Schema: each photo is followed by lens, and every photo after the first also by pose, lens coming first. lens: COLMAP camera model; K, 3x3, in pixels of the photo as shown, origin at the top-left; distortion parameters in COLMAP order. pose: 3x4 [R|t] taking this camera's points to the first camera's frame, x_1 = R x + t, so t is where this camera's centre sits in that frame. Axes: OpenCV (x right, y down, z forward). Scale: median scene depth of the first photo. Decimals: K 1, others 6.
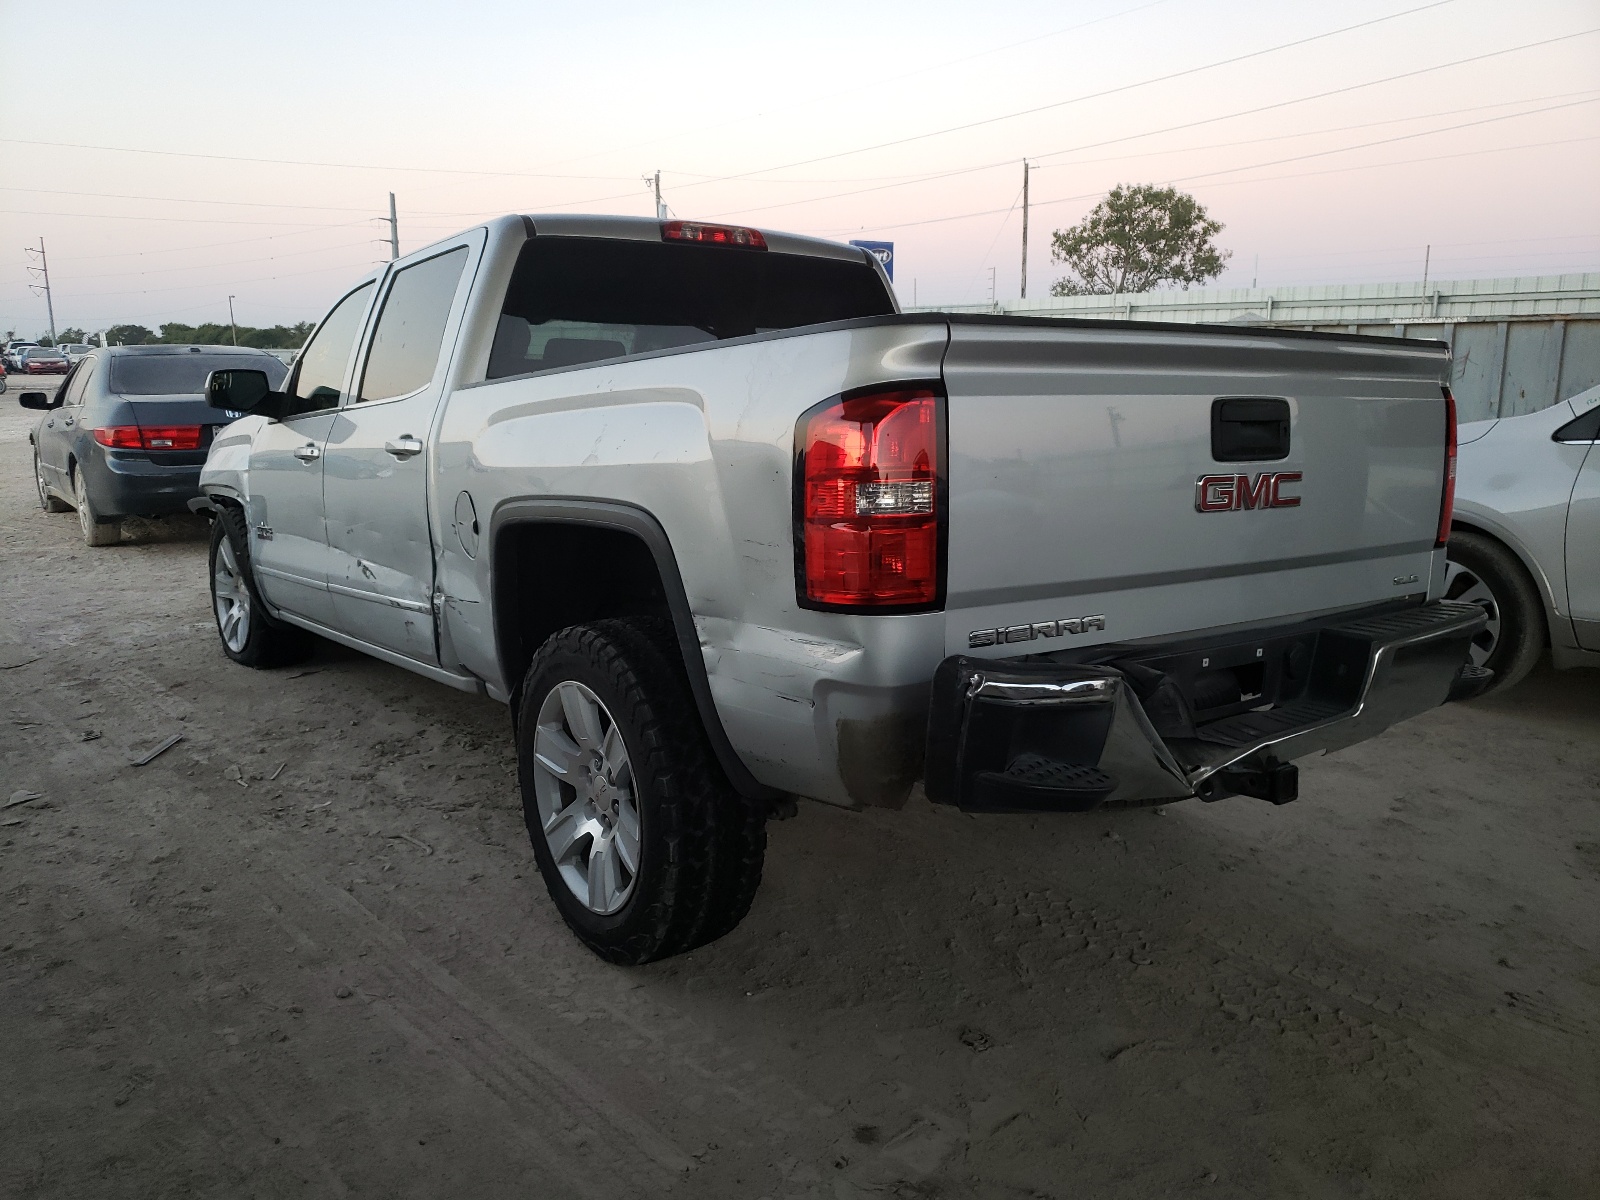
lens RADIAL K [[1212.0, 0, 800.6], [0, 1212.0, 602.9], [0, 0, 1]] dist [0.015832, 0.003622]
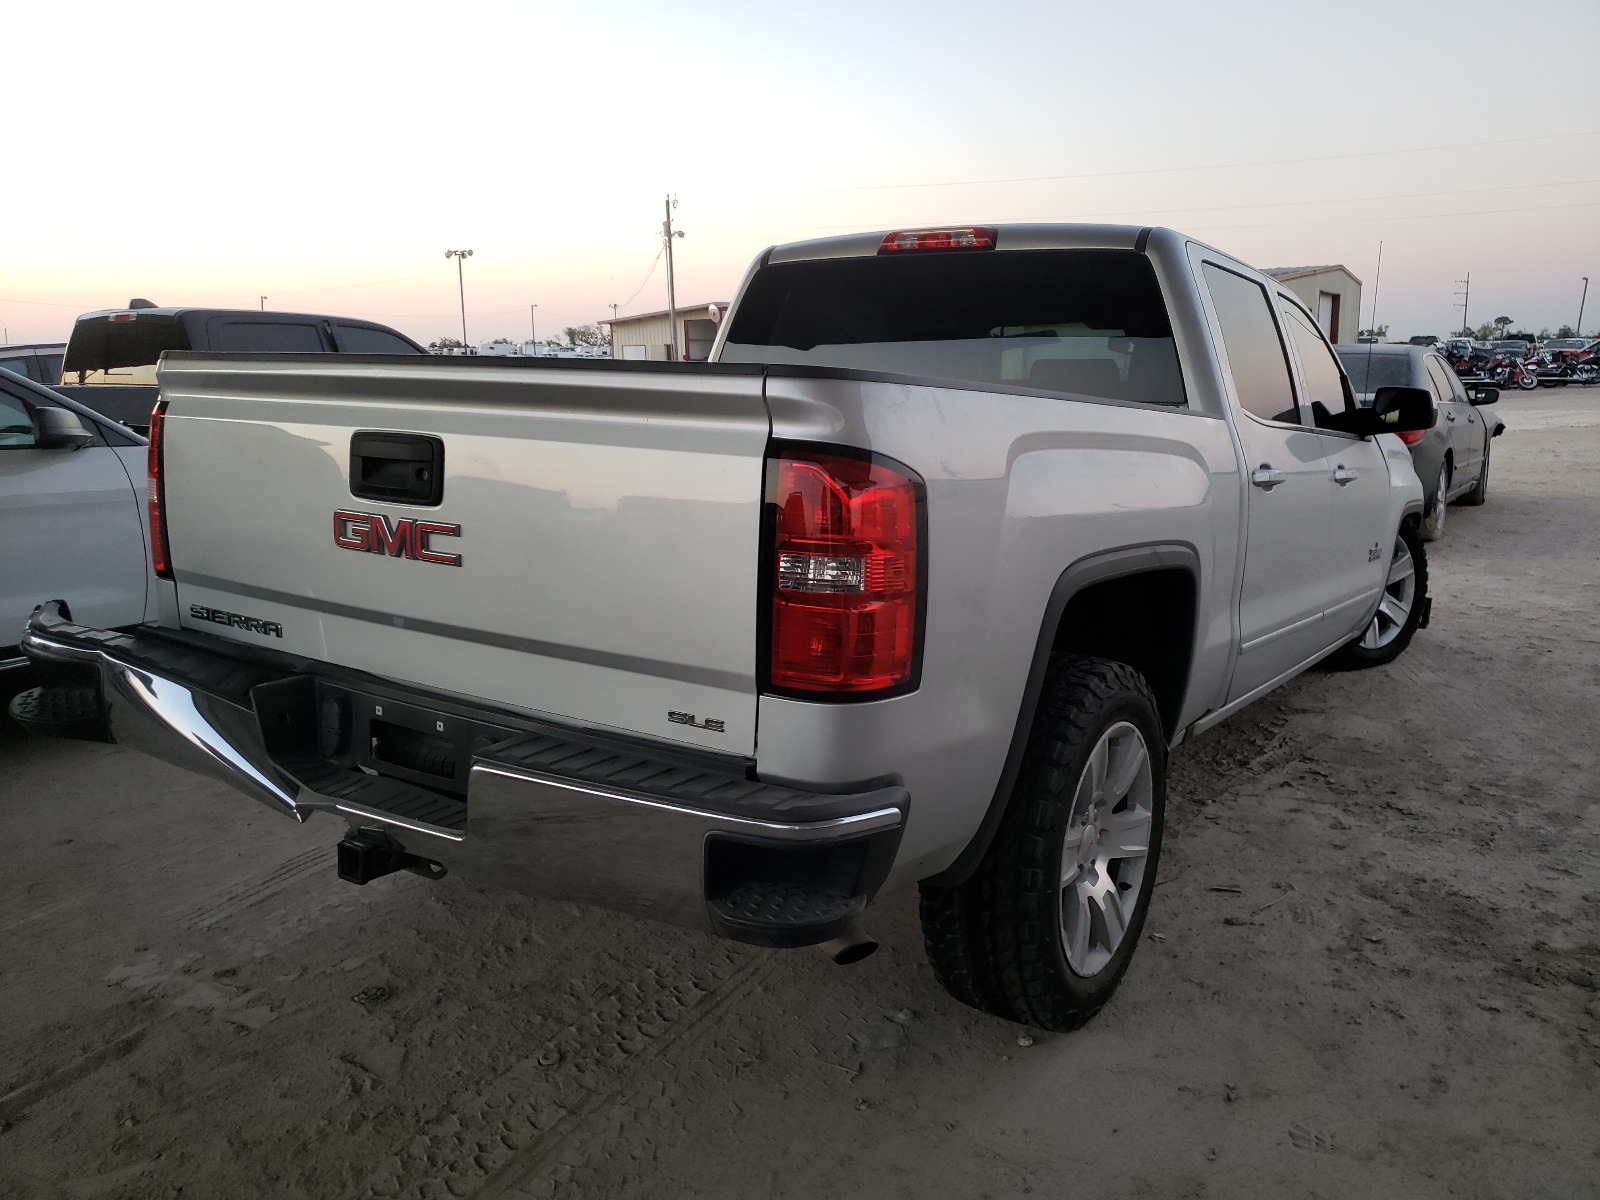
lens RADIAL K [[1212.0, 0, 799.4], [0, 1212.0, 600.8], [0, 0, 1]] dist [0.015832, 0.003622]
pose [[0.357813, 0.173985, -0.917441, 1.278539], [-0.168715, 0.978365, 0.119738, -0.198749], [0.918425, 0.111942, 0.379426, 0.923985]]
